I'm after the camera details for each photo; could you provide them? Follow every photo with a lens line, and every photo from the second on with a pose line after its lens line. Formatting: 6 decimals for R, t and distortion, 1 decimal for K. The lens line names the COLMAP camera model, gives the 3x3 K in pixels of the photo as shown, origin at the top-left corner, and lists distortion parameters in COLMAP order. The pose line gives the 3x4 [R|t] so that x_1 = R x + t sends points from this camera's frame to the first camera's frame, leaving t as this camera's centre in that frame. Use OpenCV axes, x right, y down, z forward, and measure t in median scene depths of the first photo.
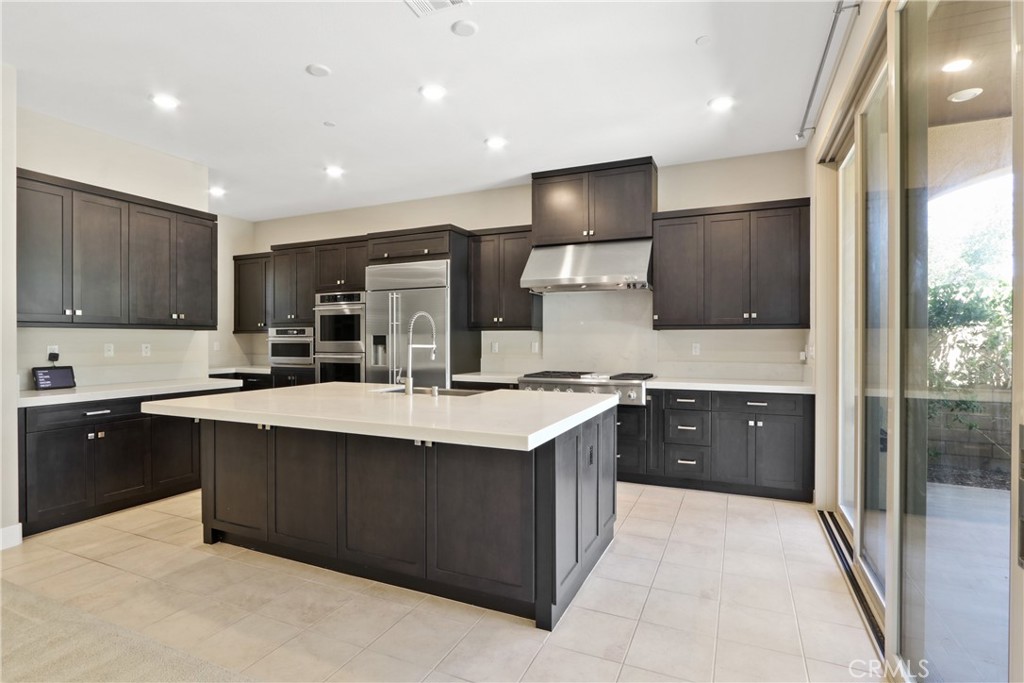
lens RADIAL K [[485.9, 0, 518.8], [0, 485.9, 345.1], [0, 0, 1]] dist [-0.016608, -0.000011]
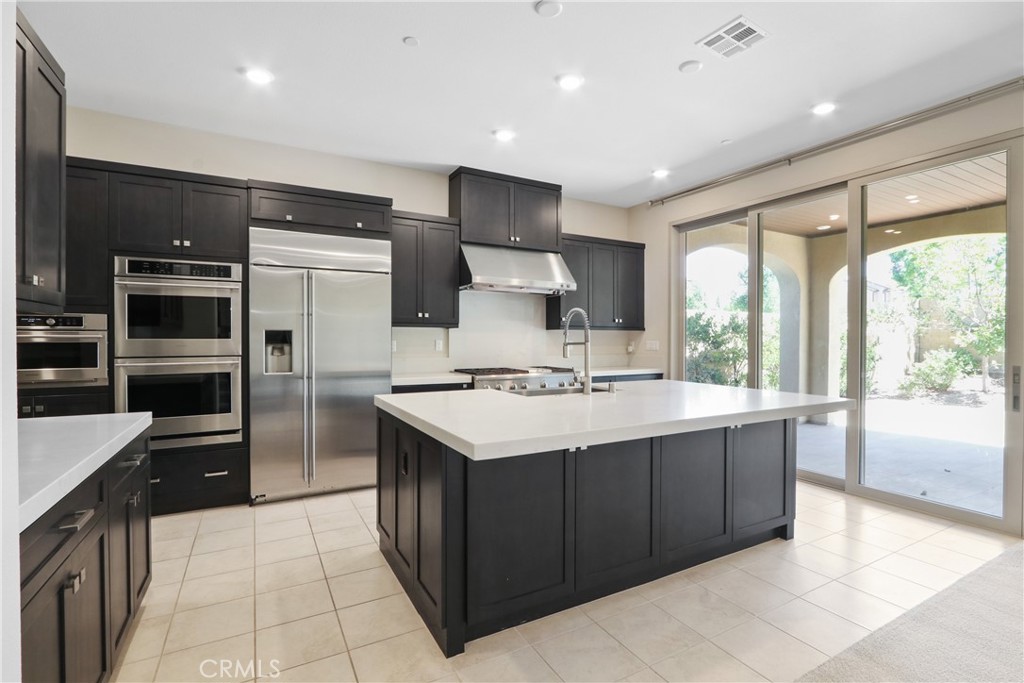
lens RADIAL K [[479.4, 0, 516.5], [0, 479.4, 338.6], [0, 0, 1]] dist [0.000439, -0.000152]
pose [[0.602653, -0.000570, 0.798003, -0.625934], [0.007133, 0.999964, -0.004673, -0.002963], [-0.797971, 0.008508, 0.602636, 0.310768]]
